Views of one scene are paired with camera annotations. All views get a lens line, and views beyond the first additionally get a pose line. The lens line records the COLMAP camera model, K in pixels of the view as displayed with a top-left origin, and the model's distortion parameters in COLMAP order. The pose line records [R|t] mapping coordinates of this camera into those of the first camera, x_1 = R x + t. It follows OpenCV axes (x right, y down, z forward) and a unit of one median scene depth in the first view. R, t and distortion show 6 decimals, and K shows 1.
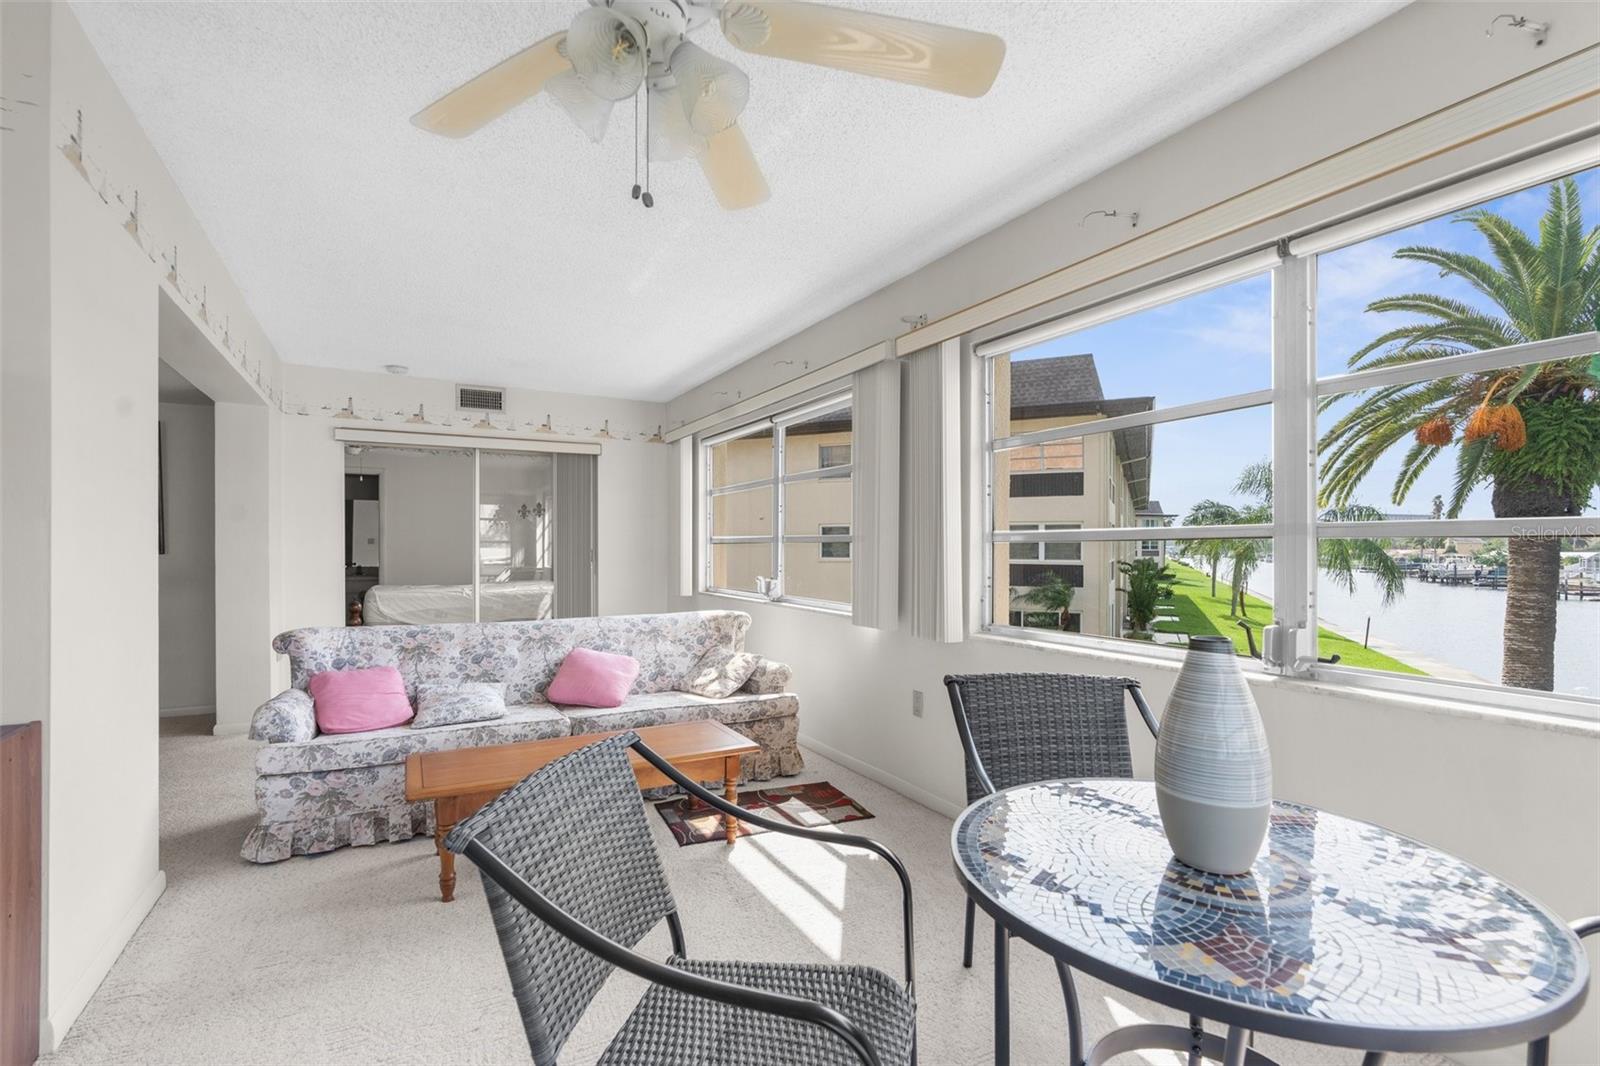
lens RADIAL K [[741.5, 0, 791.1], [0, 741.5, 546.0], [0, 0, 1]] dist [-0.012276, 0.003010]
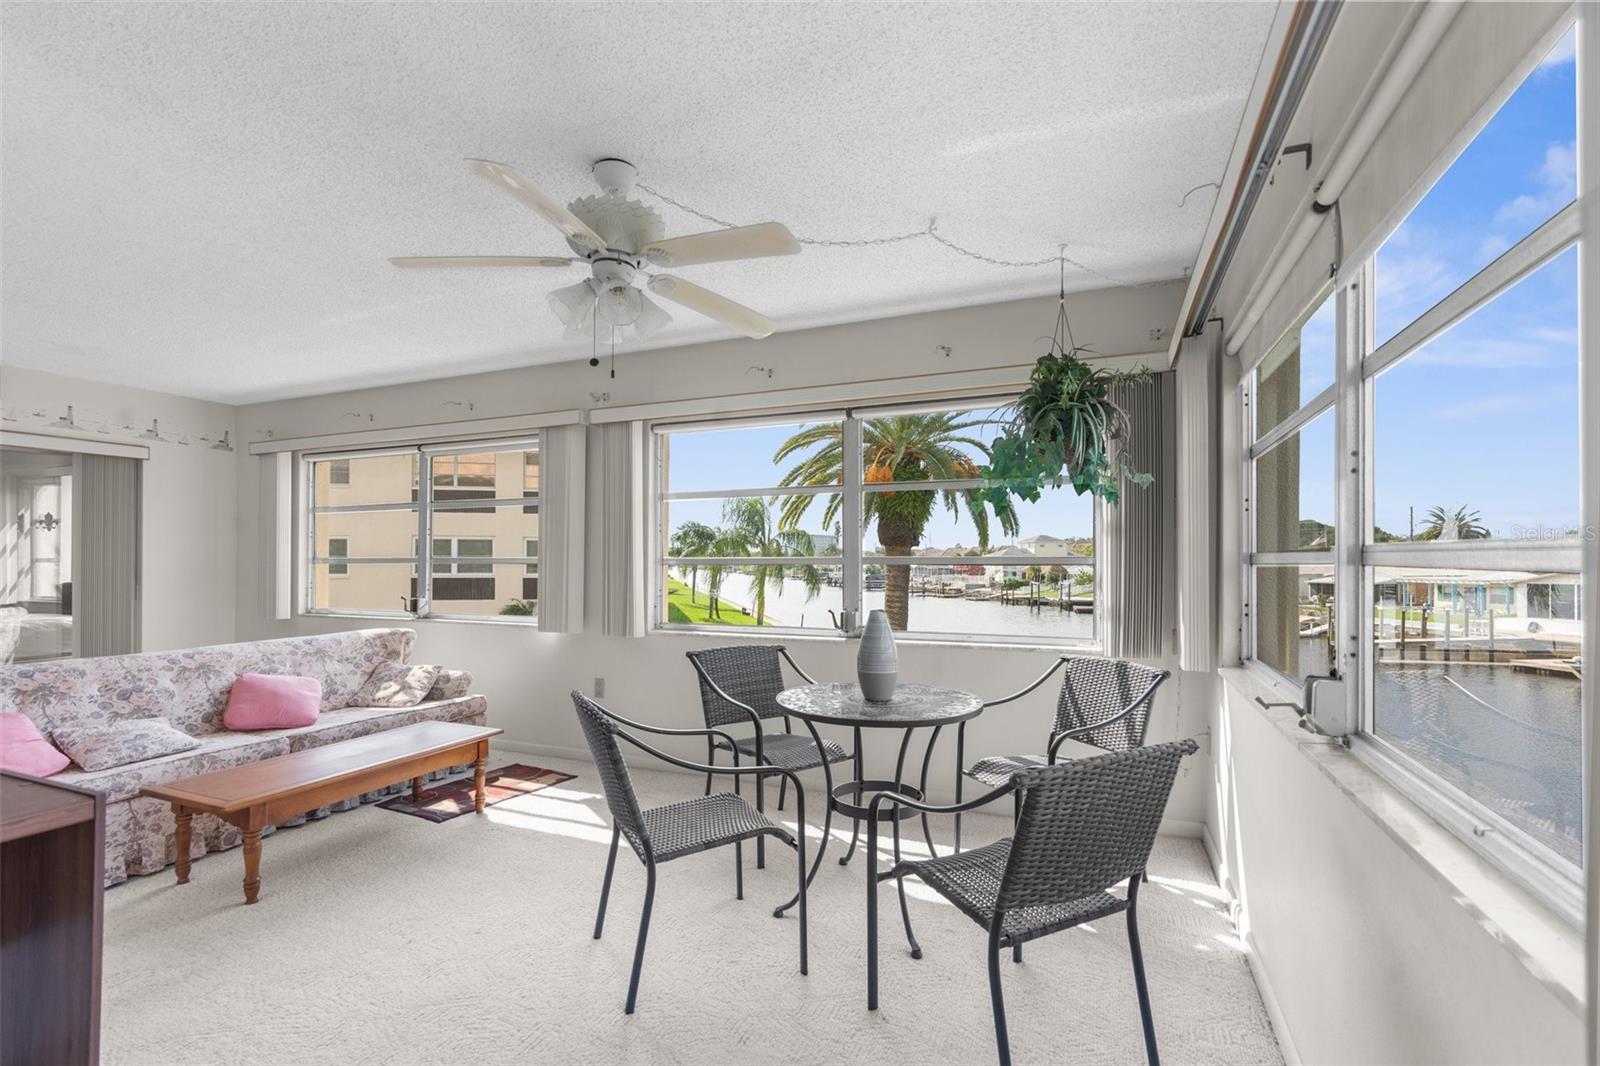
lens RADIAL K [[741.5, 0, 801.2], [0, 741.5, 540.2], [0, 0, 1]] dist [-0.012276, 0.003010]
pose [[0.780041, 0.014894, 0.625551, -0.333686], [0.001095, 0.999683, -0.025167, -0.013144], [-0.625728, 0.020316, 0.779777, -0.223335]]
